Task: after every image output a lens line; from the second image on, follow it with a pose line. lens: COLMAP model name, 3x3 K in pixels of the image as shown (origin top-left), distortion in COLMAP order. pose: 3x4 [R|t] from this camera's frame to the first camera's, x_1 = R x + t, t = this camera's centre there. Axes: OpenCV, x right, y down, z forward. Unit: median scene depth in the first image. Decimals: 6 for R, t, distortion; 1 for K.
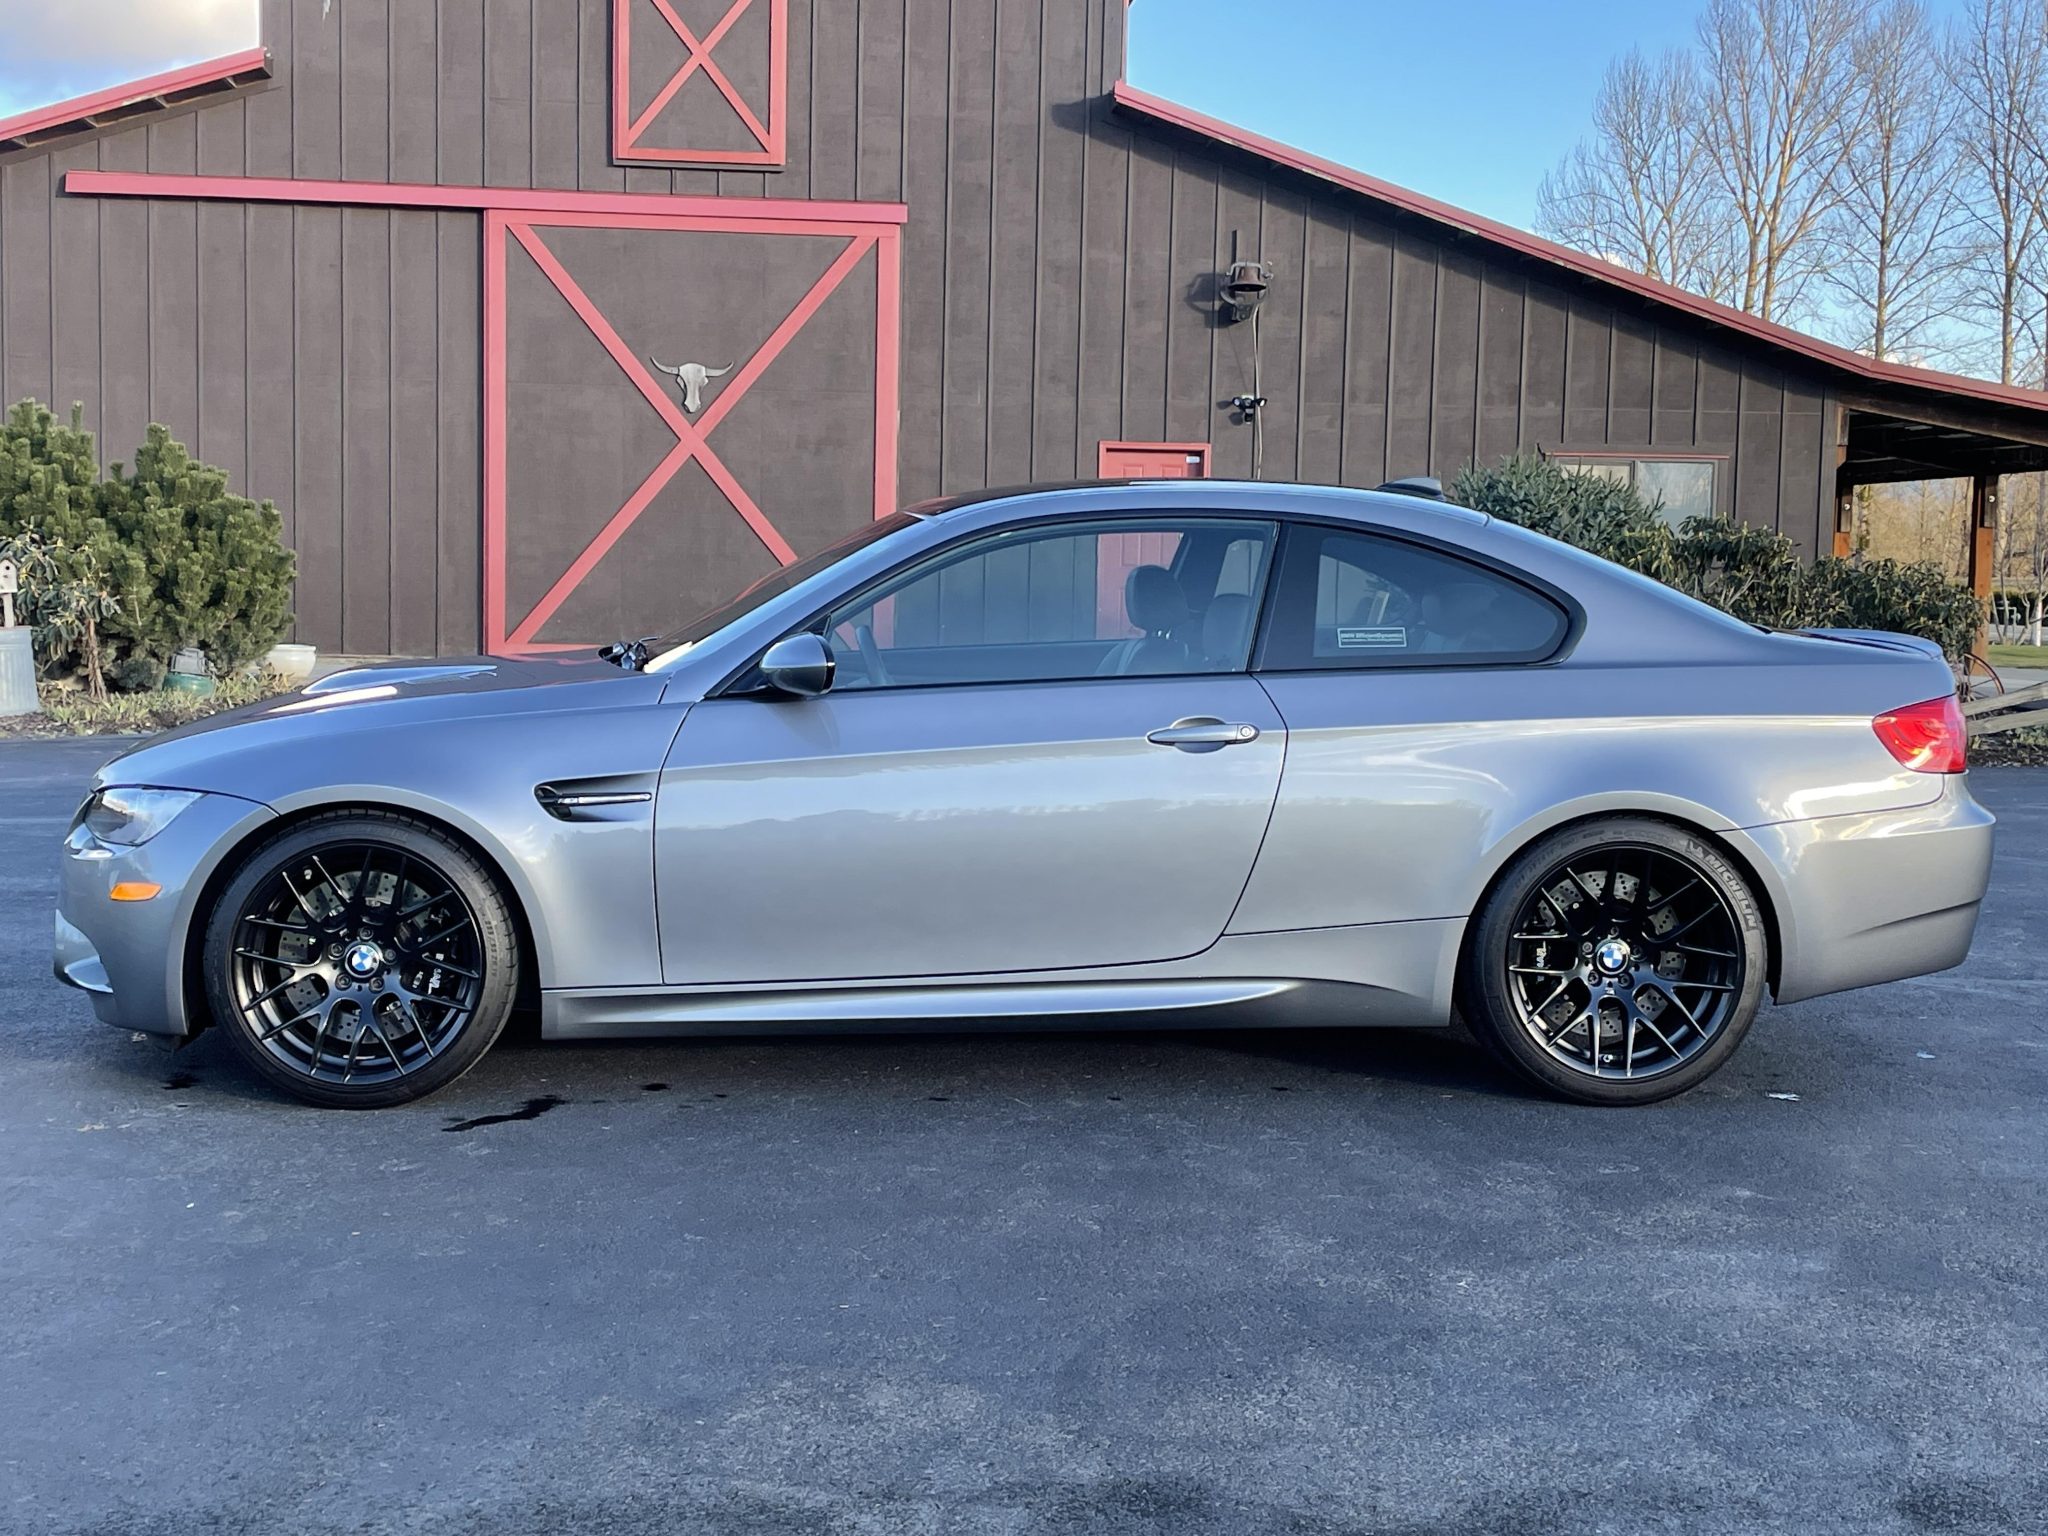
lens RADIAL K [[2637.4, 0, 933.9], [0, 2637.4, 758.8], [0, 0, 1]] dist [0.169507, -0.346917]
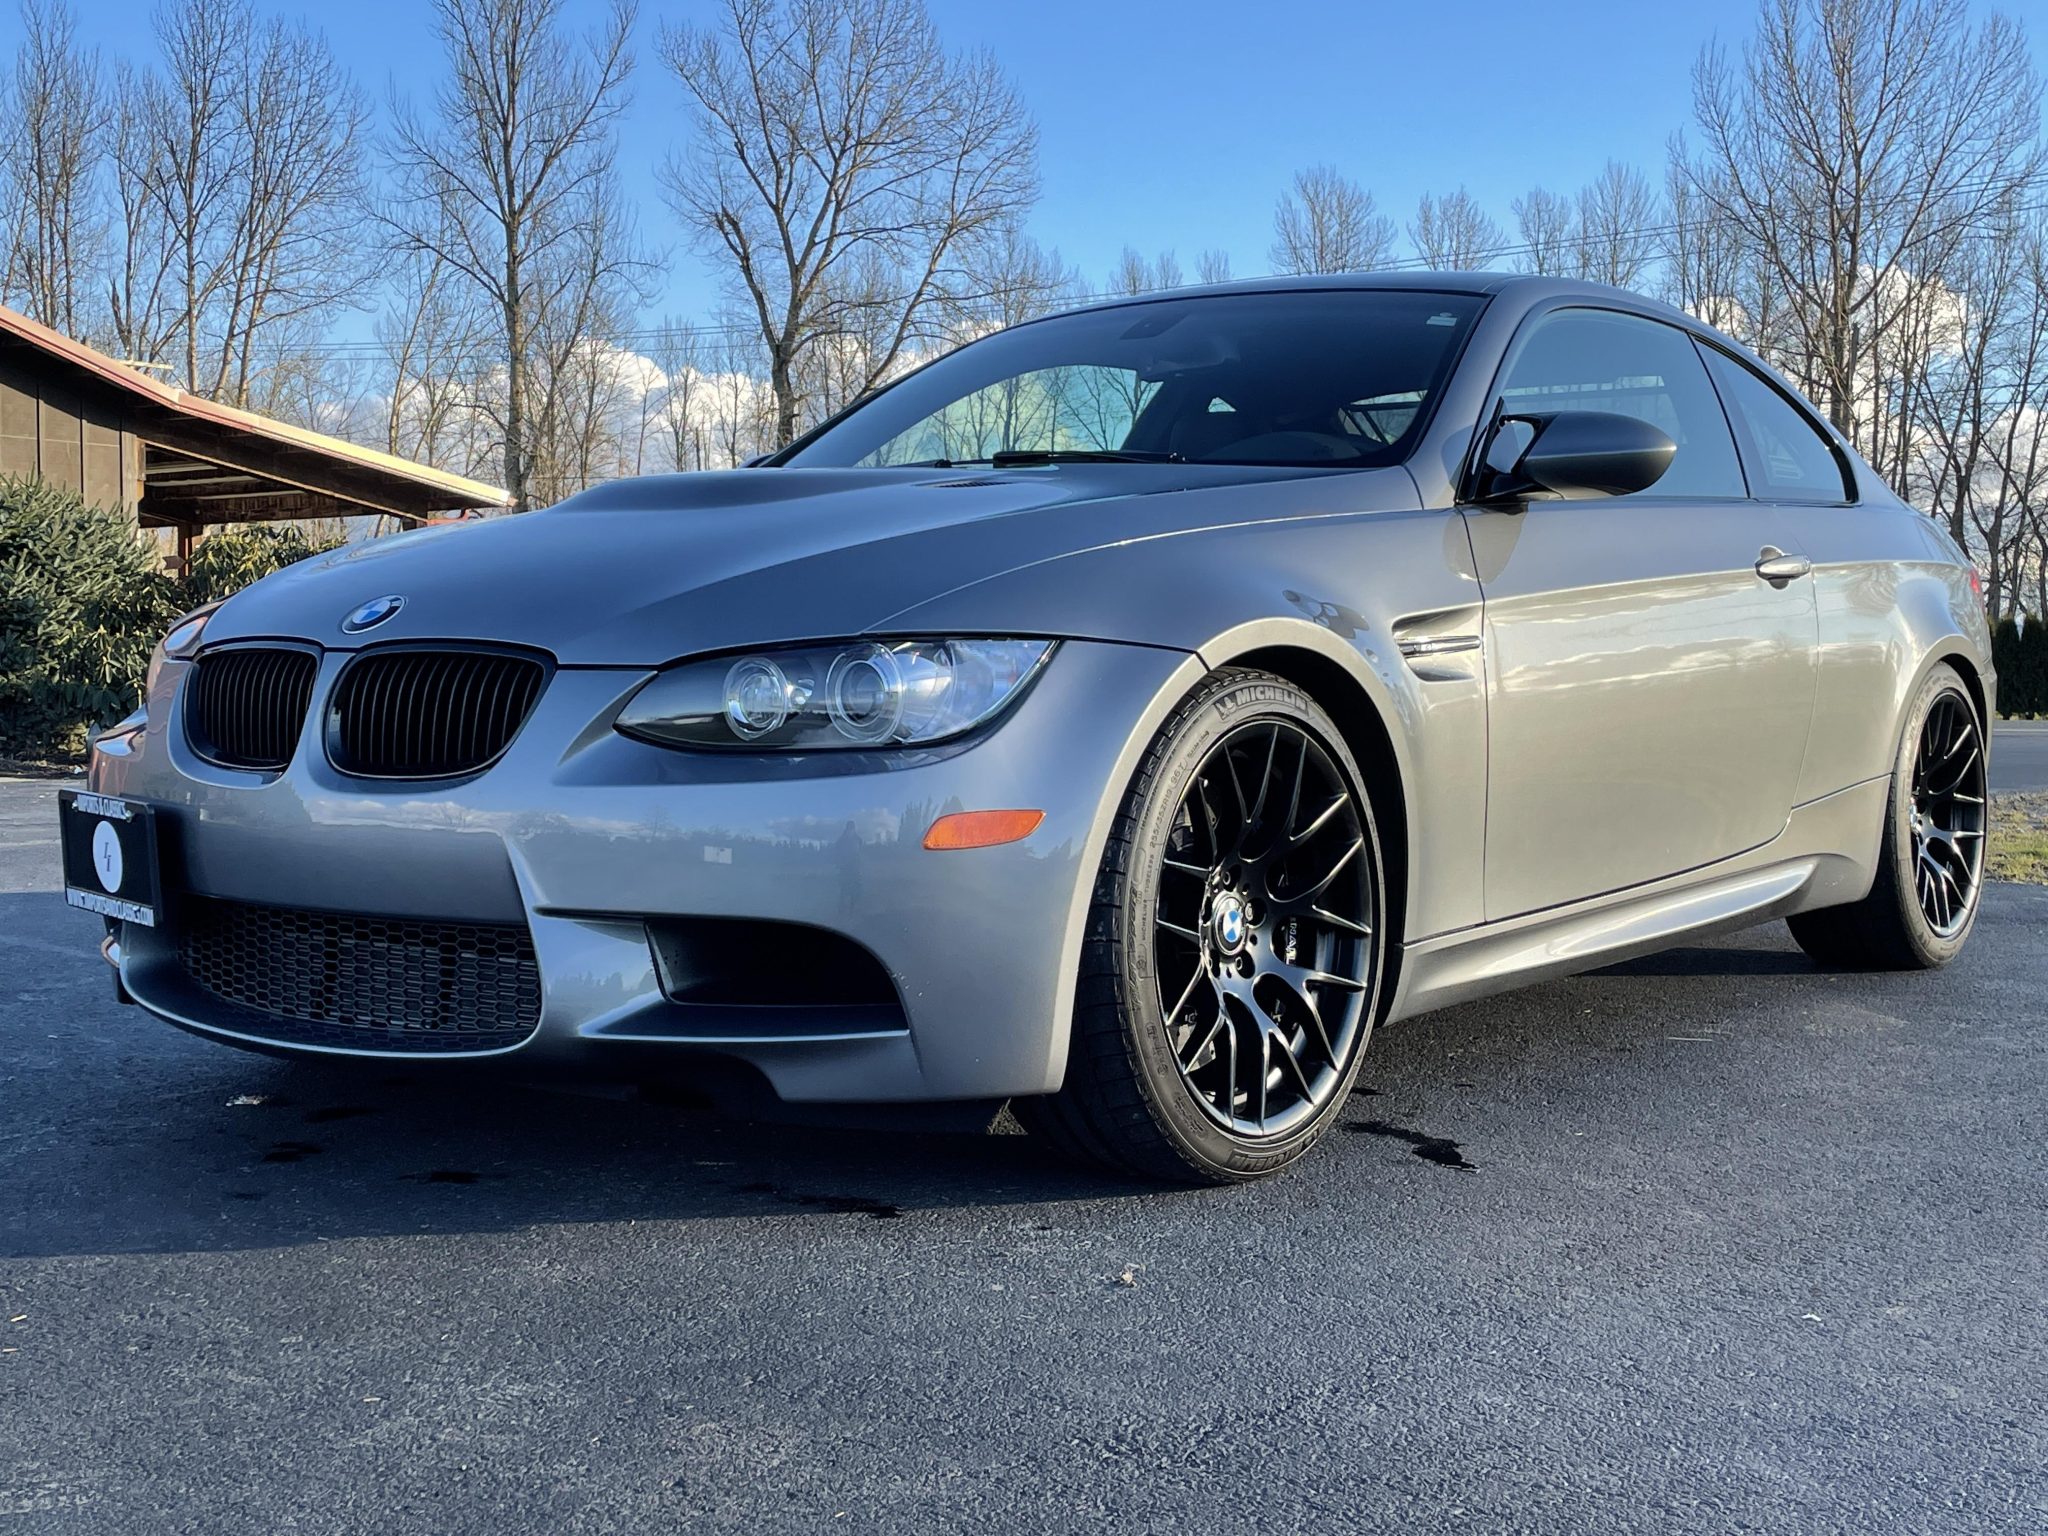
lens RADIAL K [[2522.4, 0, 1027.3], [0, 2522.4, 766.7], [0, 0, 1]] dist [0.127779, -0.217286]
pose [[0.639530, -0.042841, 0.767572, -0.173318], [0.069026, 0.997613, -0.001830, 0.009963], [-0.765661, 0.054153, 0.640960, 0.173726]]
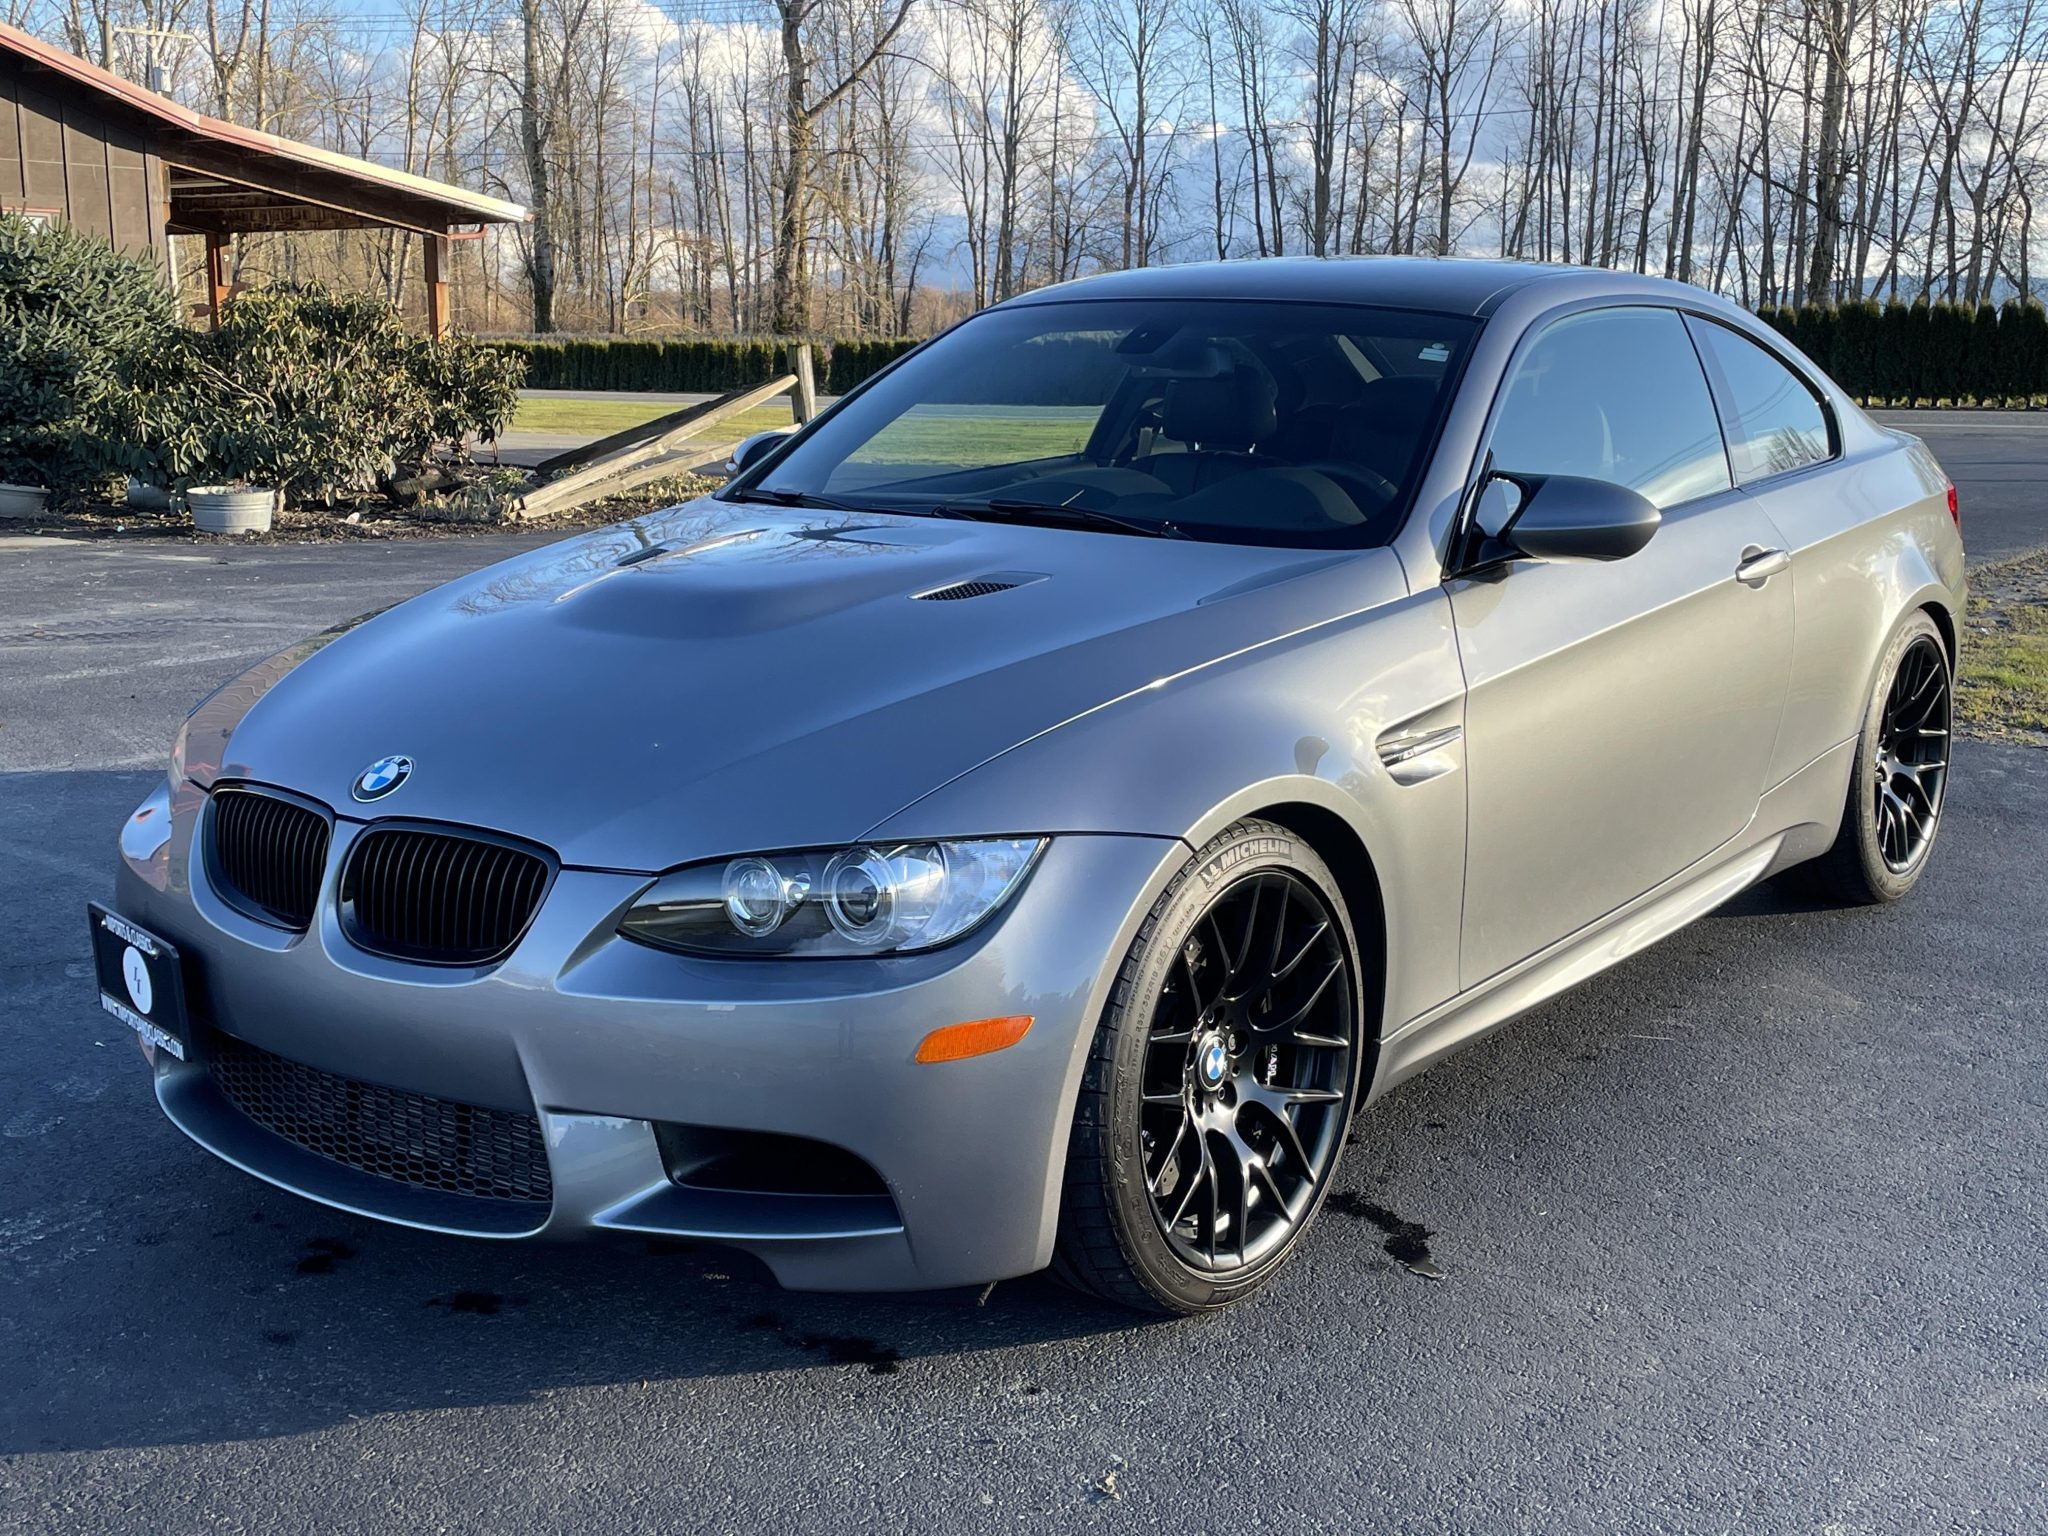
lens RADIAL K [[2396.9, 0, 1018.7], [0, 2396.9, 762.1], [0, 0, 1]] dist [0.110882, -0.154599]
pose [[0.644516, -0.152678, 0.749192, -0.167415], [0.068893, 0.987471, 0.141970, -0.019256], [-0.761481, -0.039887, 0.646959, 0.174863]]
